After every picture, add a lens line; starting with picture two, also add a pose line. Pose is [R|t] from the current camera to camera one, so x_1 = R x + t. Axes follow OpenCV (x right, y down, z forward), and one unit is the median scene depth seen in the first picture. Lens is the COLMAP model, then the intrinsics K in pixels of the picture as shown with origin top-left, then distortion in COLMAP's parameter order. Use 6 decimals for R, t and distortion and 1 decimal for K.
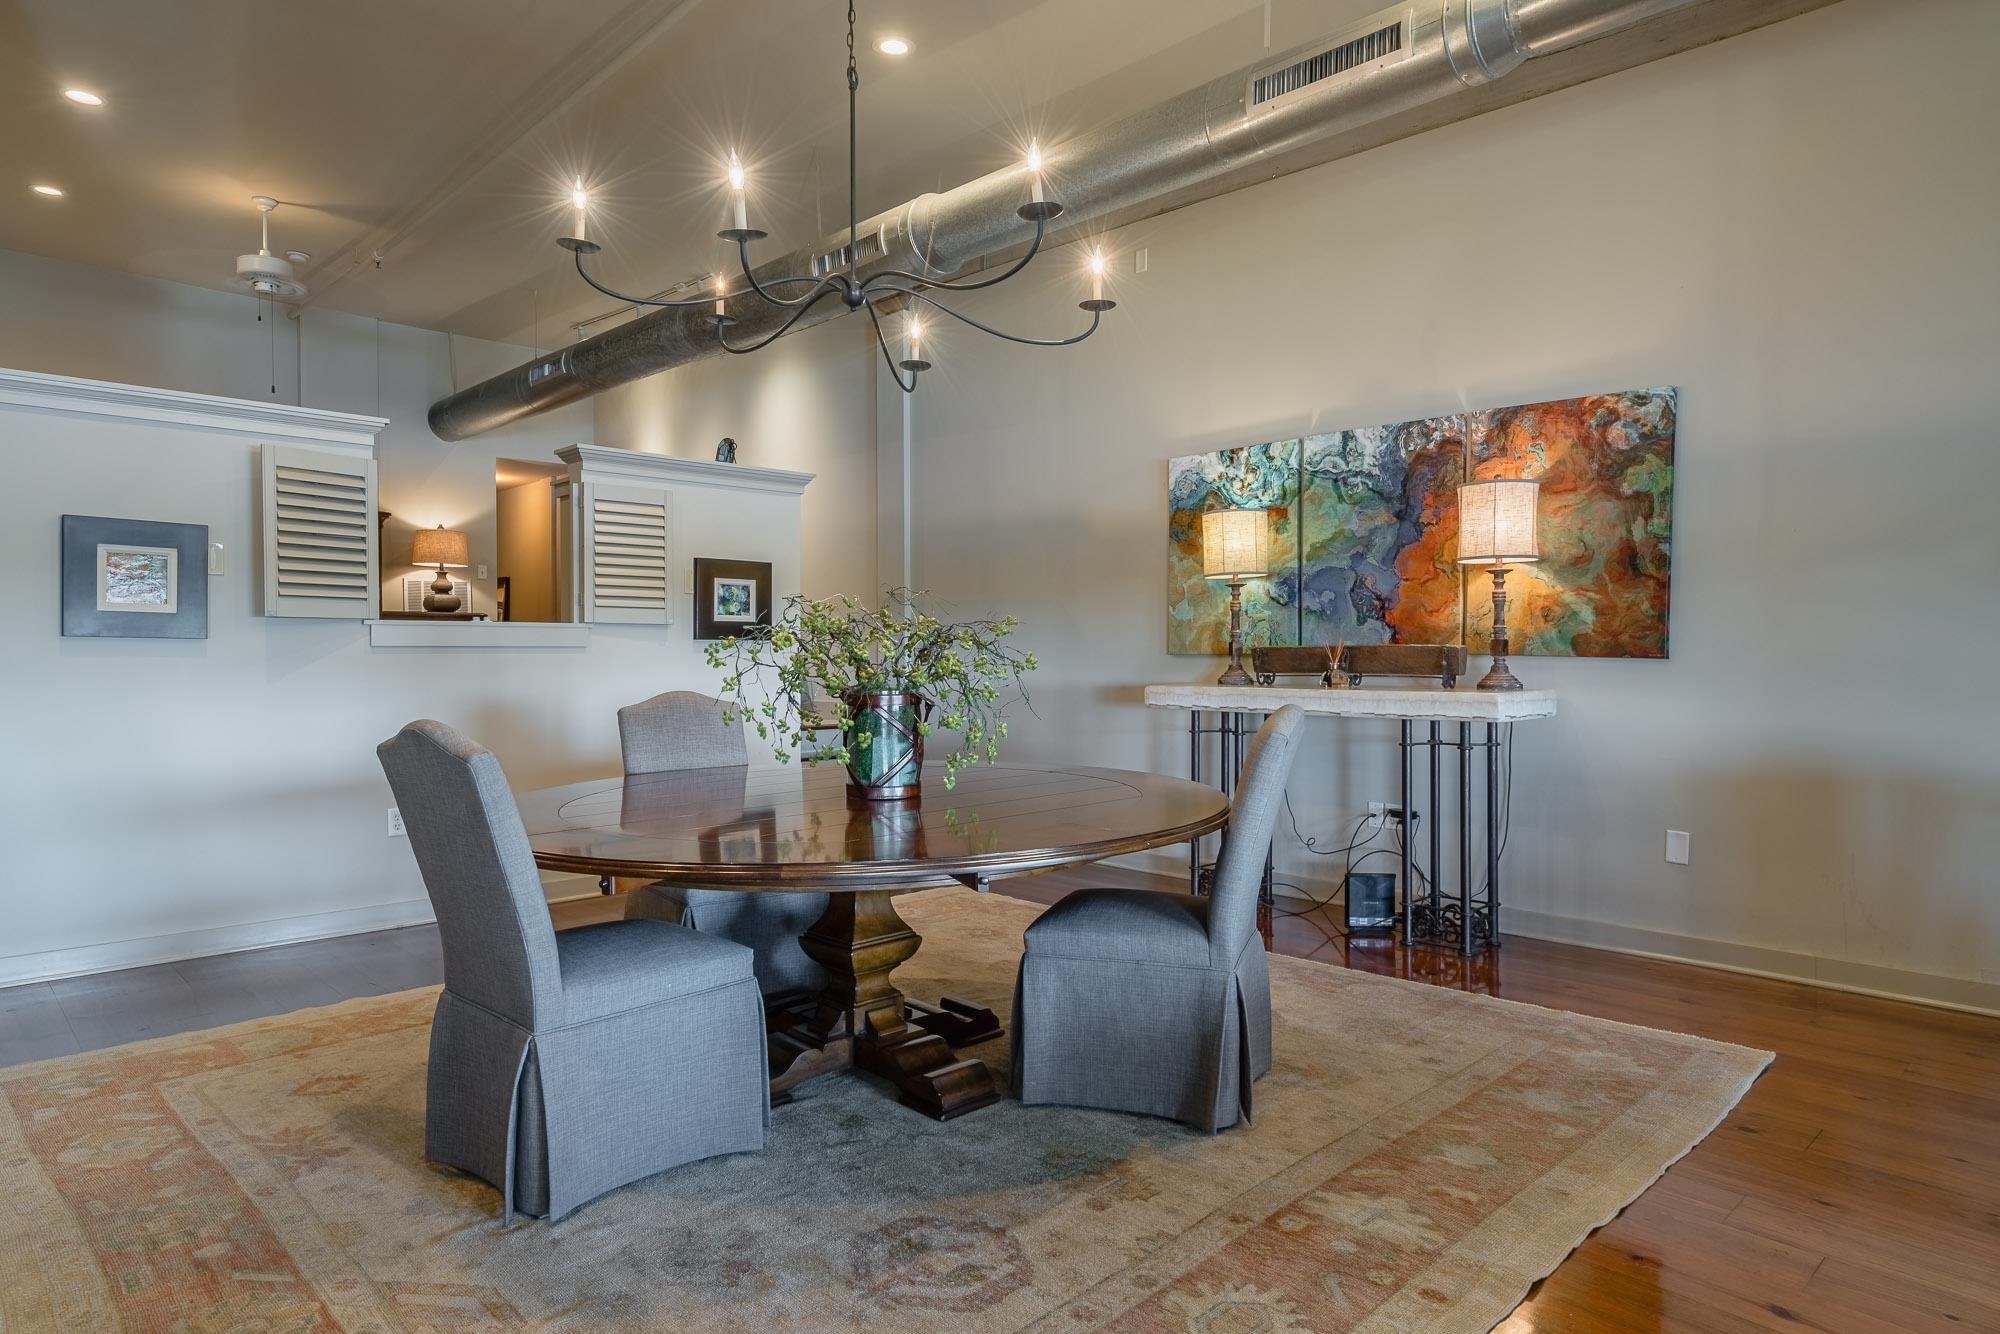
lens RADIAL K [[1123.6, 0, 990.6], [0, 1123.6, 661.8], [0, 0, 1]] dist [0.006486, 0.004814]
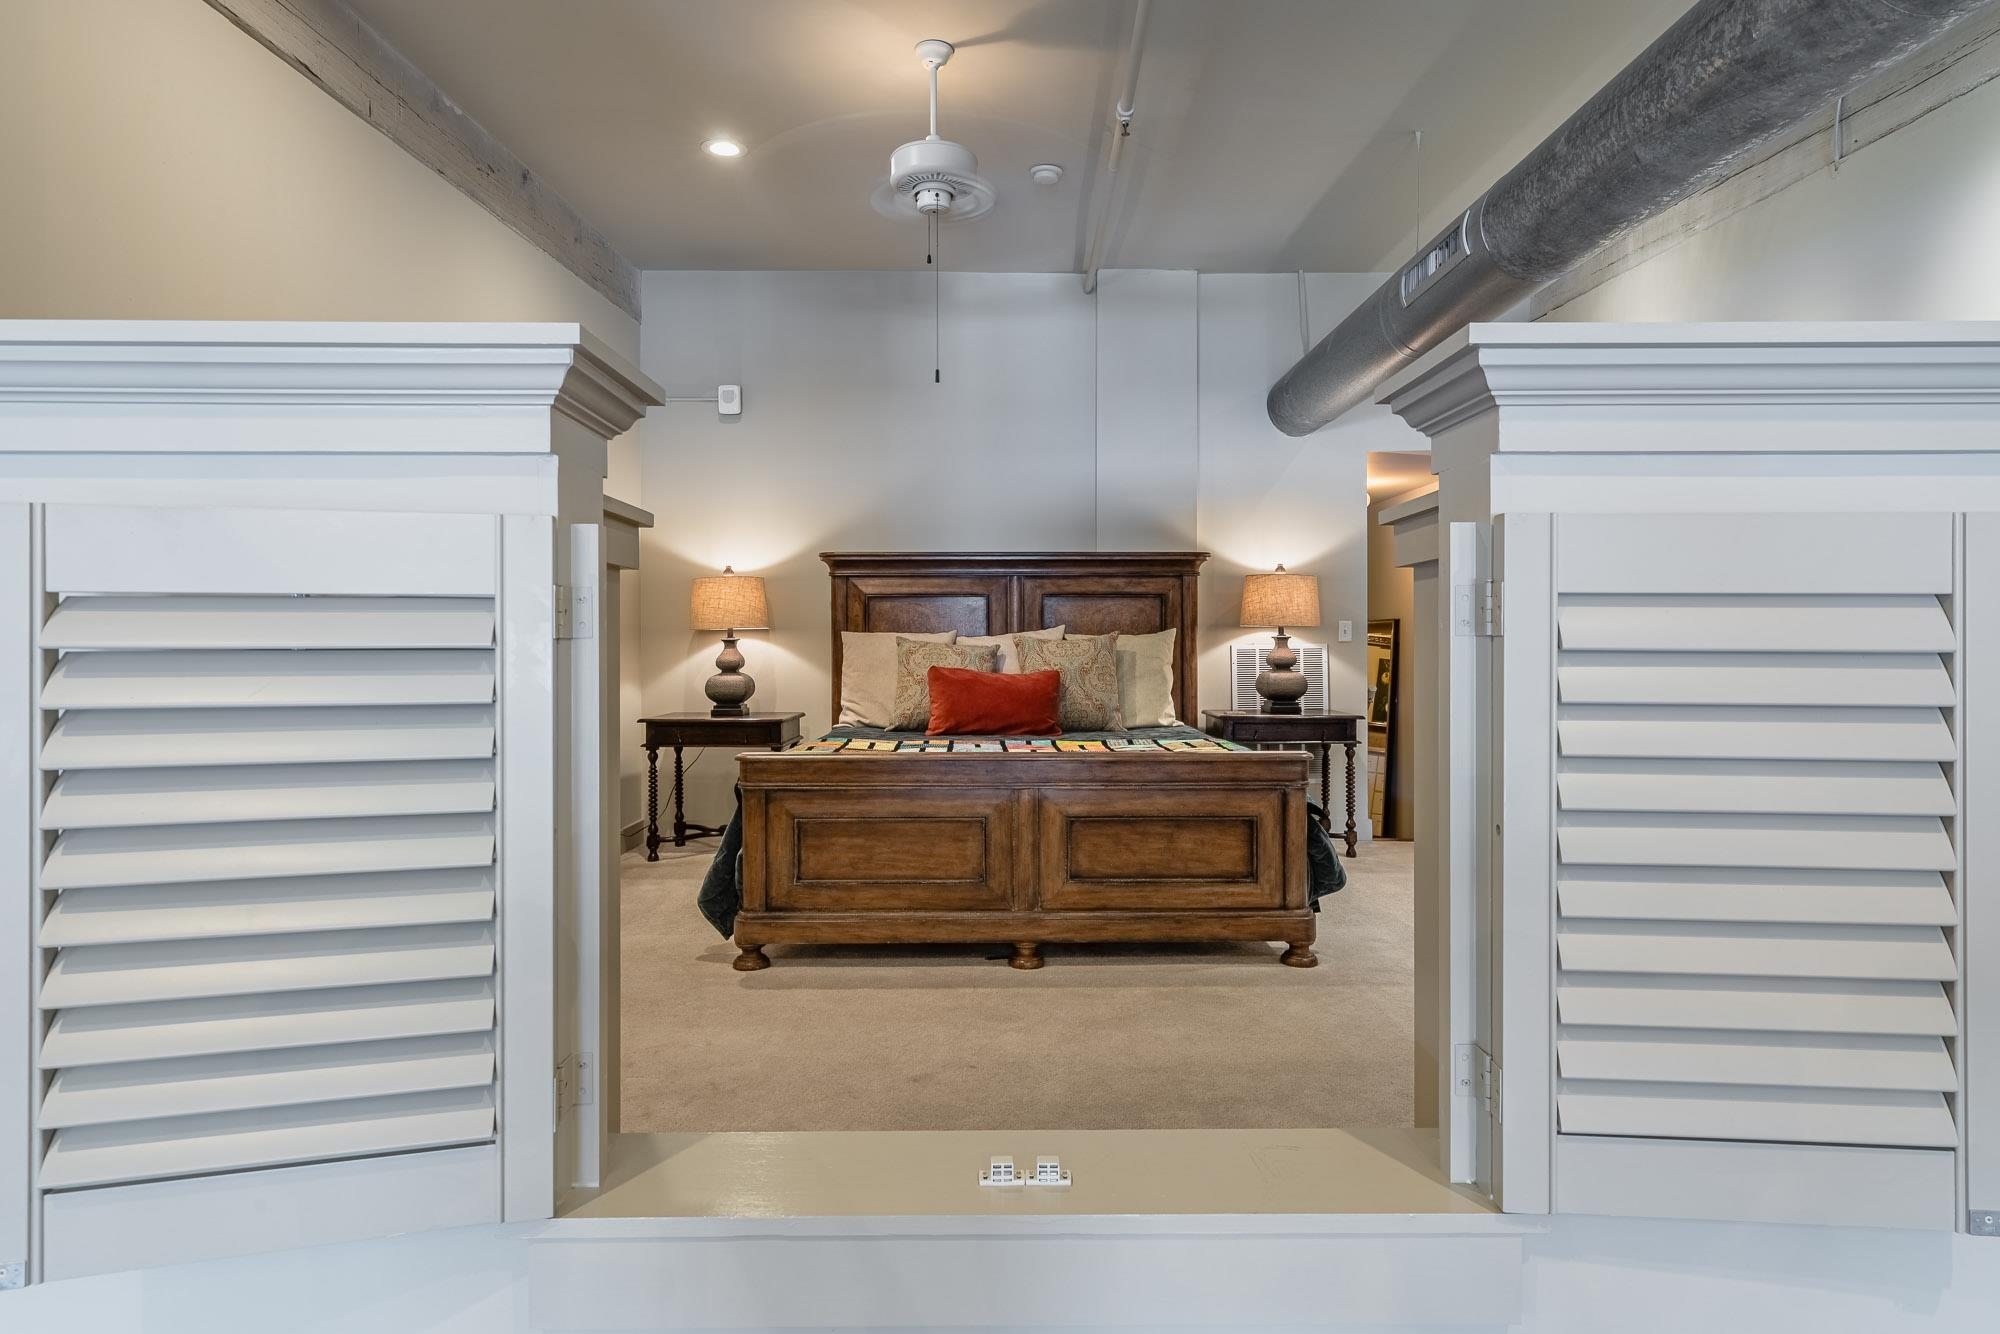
lens RADIAL K [[1127.8, 0, 988.1], [0, 1127.8, 649.5], [0, 0, 1]] dist [0.005401, 0.003311]
pose [[0.710197, 0.003731, -0.703993, -0.148892], [-0.004927, 0.999988, 0.000330, -0.071781], [0.703986, 0.003234, 0.710207, 0.416500]]
